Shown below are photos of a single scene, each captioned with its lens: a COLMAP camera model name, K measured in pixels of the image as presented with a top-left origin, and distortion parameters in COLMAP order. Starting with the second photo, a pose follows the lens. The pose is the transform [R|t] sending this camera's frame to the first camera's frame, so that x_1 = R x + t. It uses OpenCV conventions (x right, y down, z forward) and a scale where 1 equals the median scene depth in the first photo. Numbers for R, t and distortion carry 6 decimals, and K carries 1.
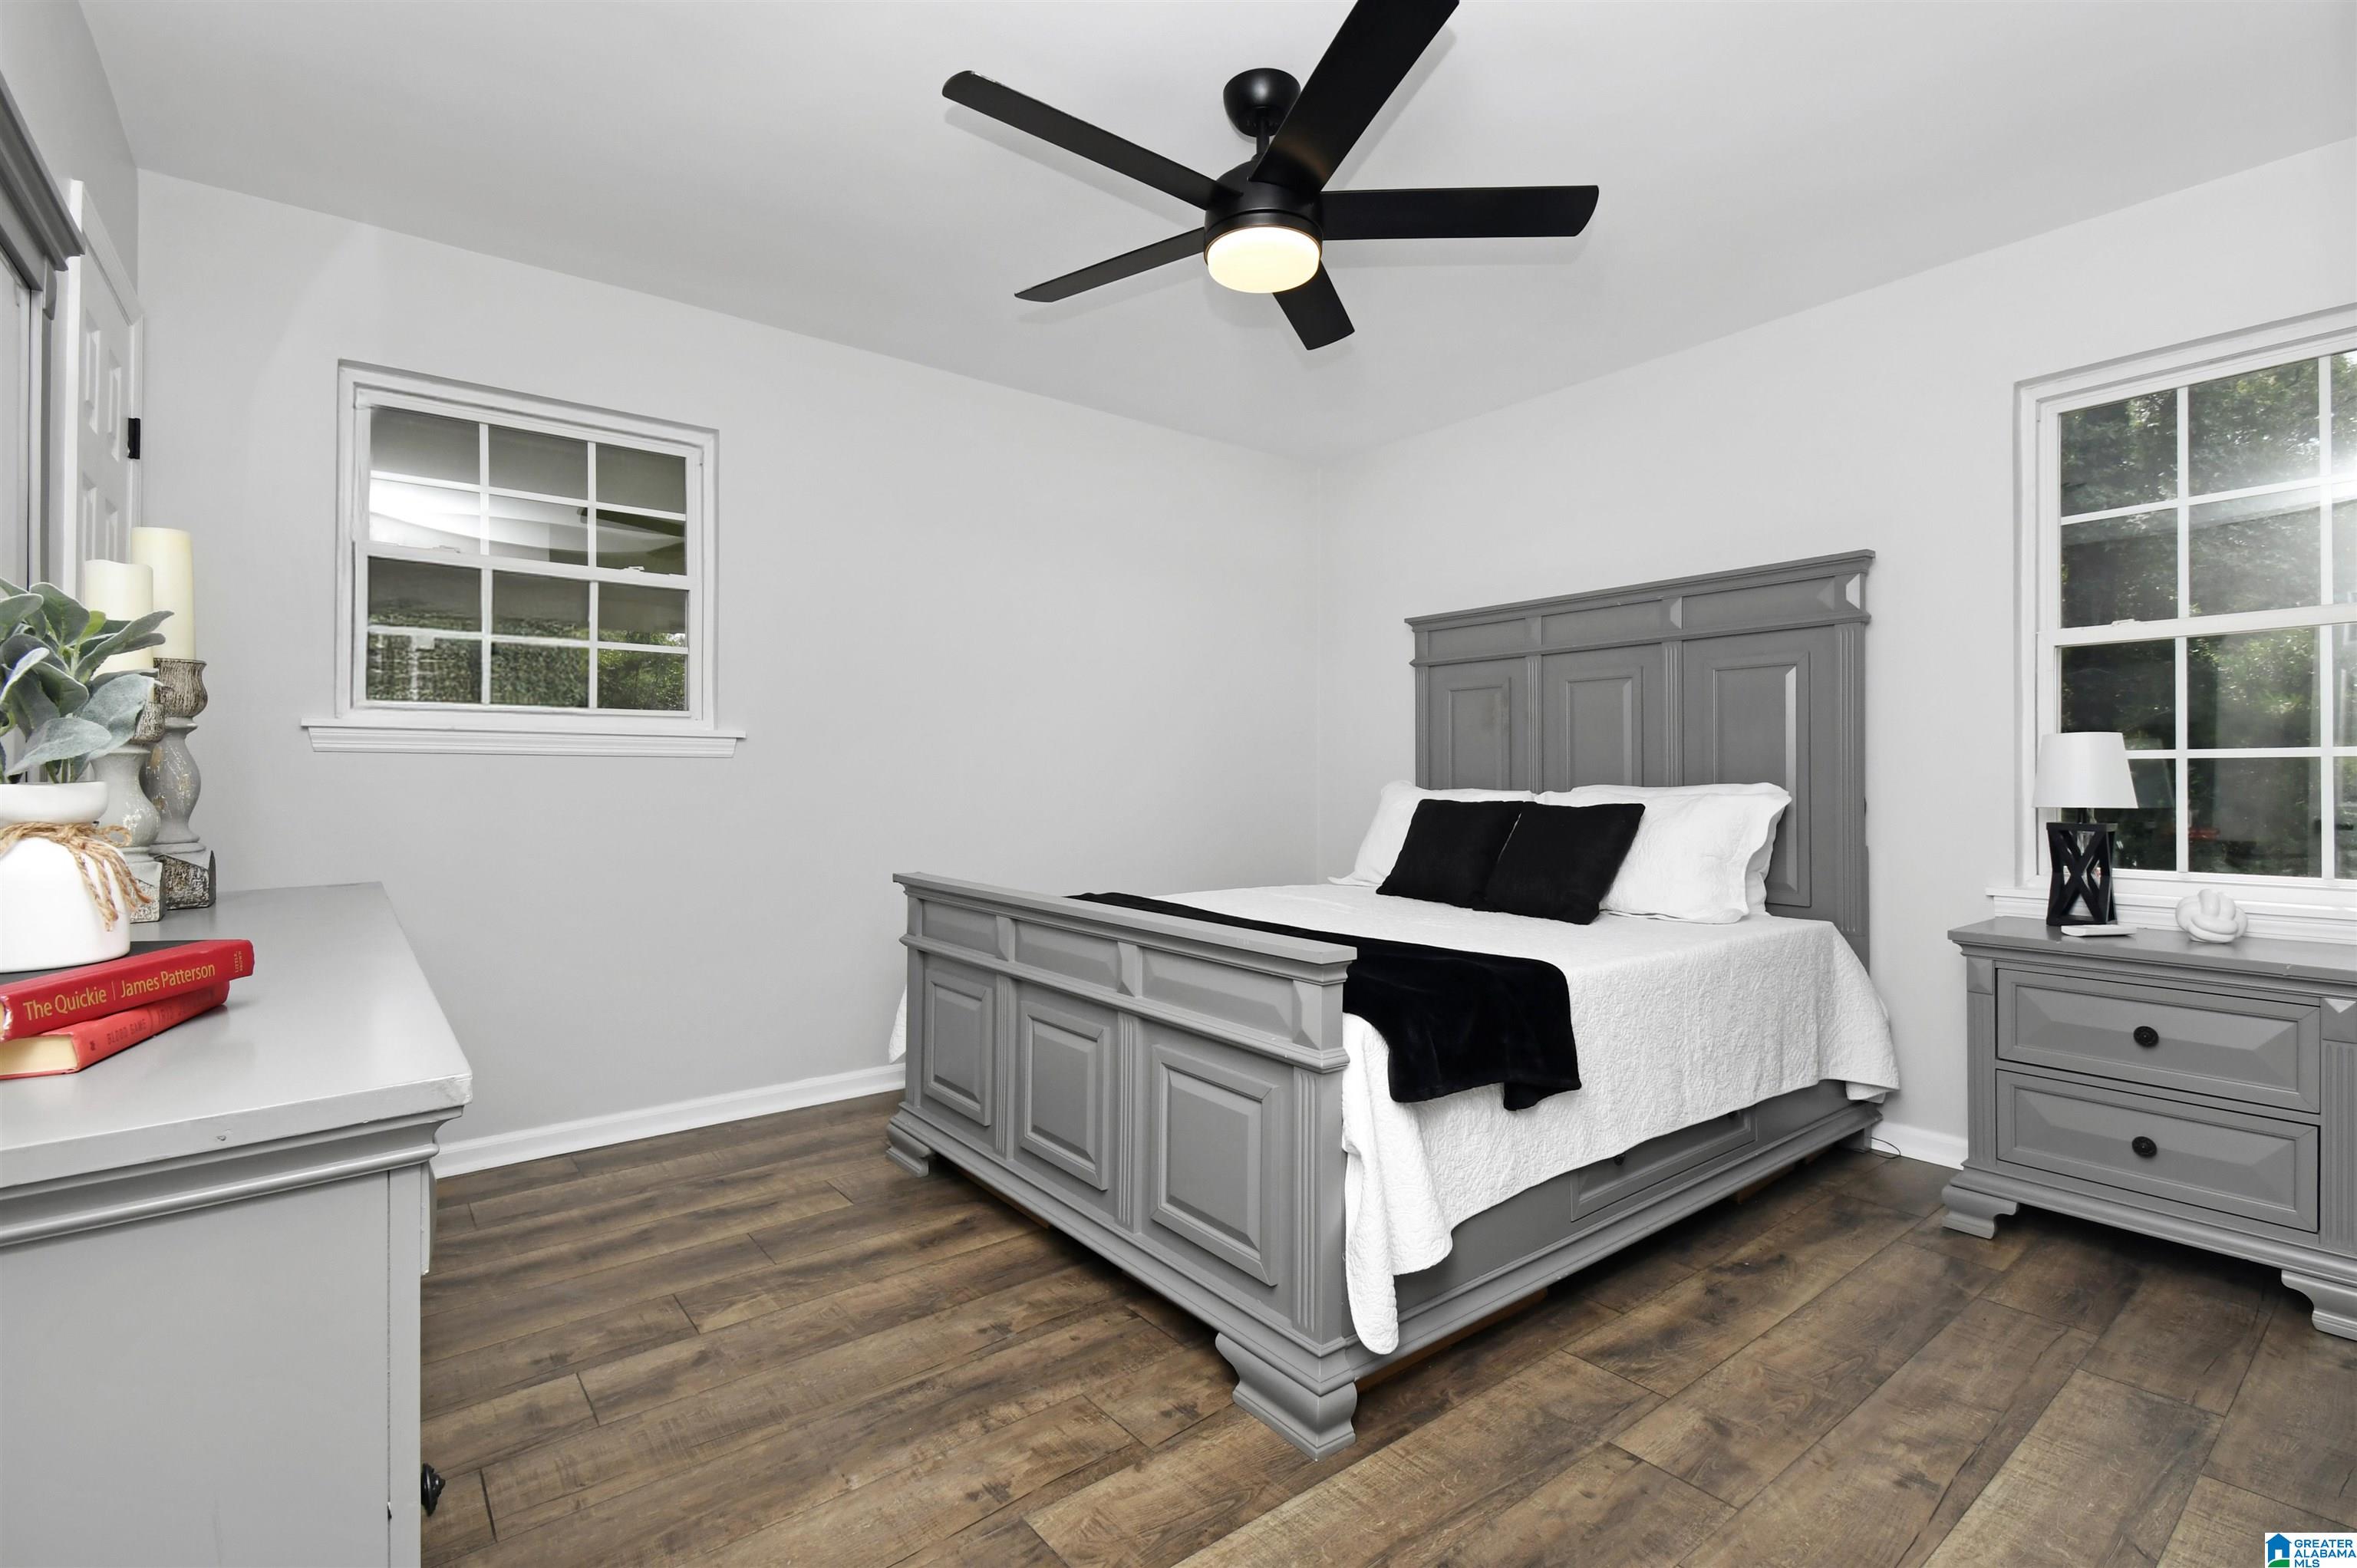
lens RADIAL K [[1063.4, 0, 1178.5], [0, 1063.4, 784.0], [0, 0, 1]] dist [0.000304, -0.013042]
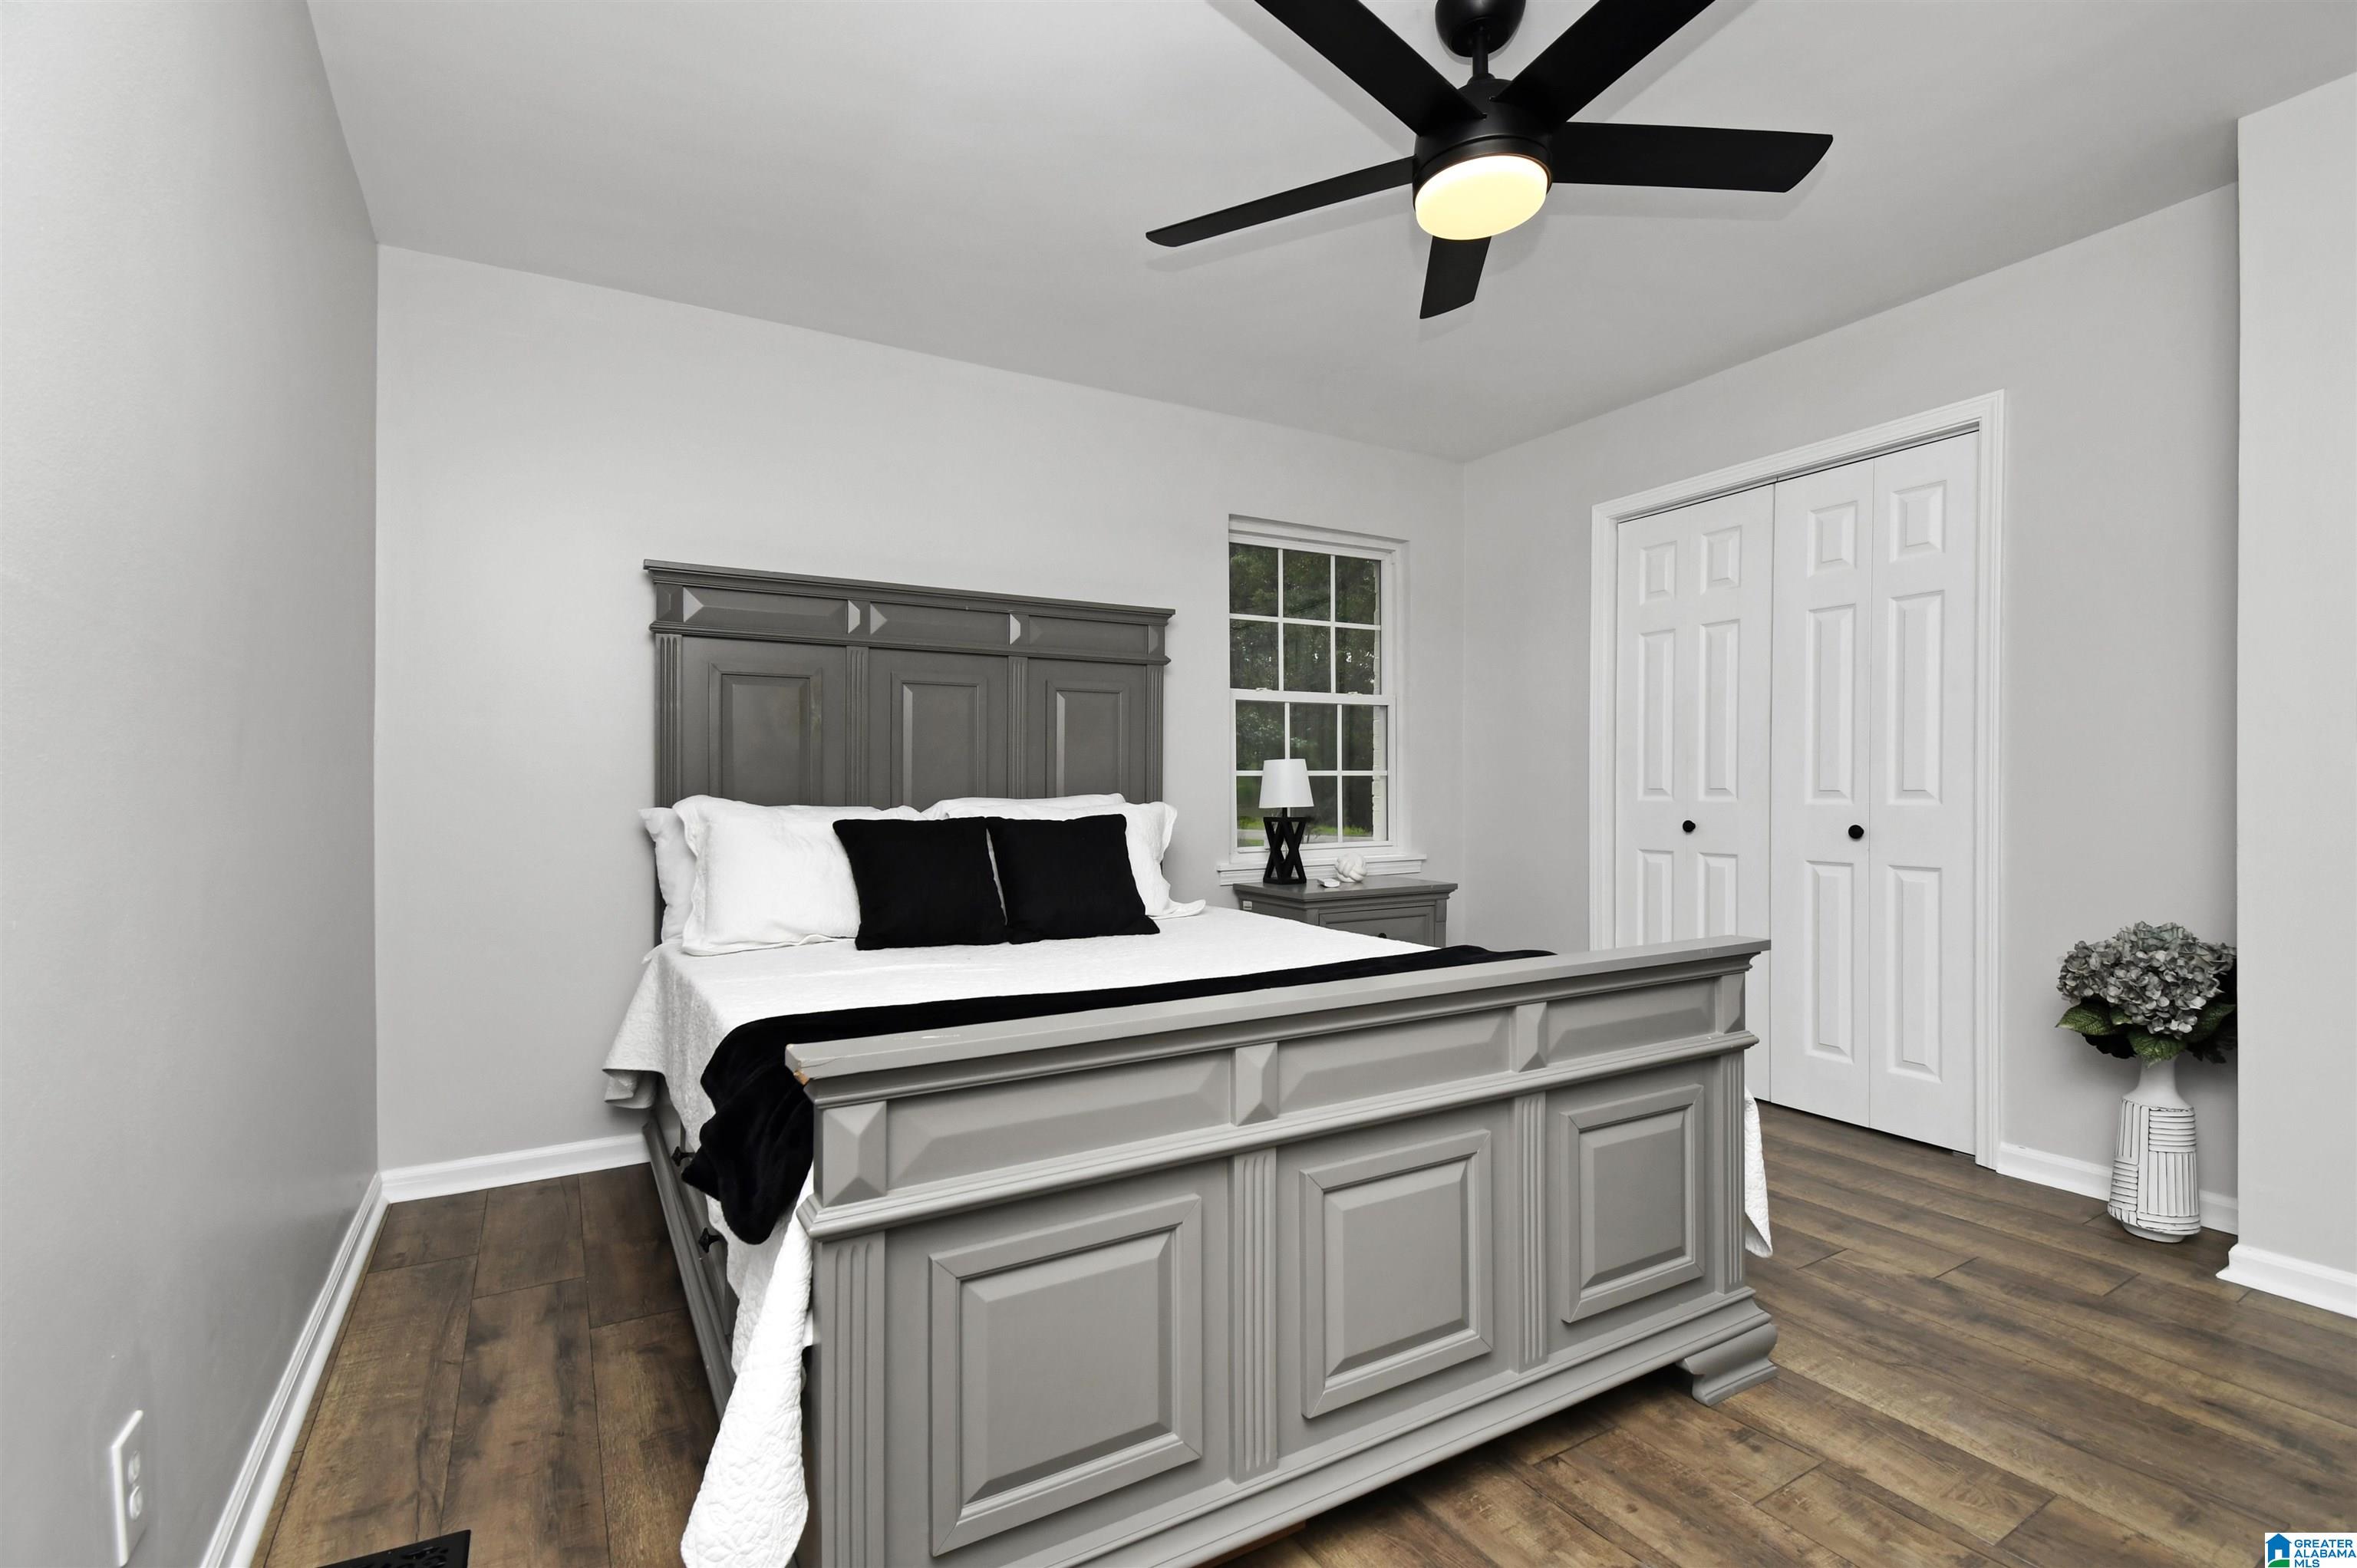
lens RADIAL K [[1063.4, 0, 1178.5], [0, 1063.4, 784.0], [0, 0, 1]] dist [0.000304, -0.013042]
pose [[0.144962, -0.008585, 0.989400, -0.793652], [0.004077, 0.999959, 0.008079, -0.026611], [-0.989429, 0.002862, 0.144991, 1.041268]]
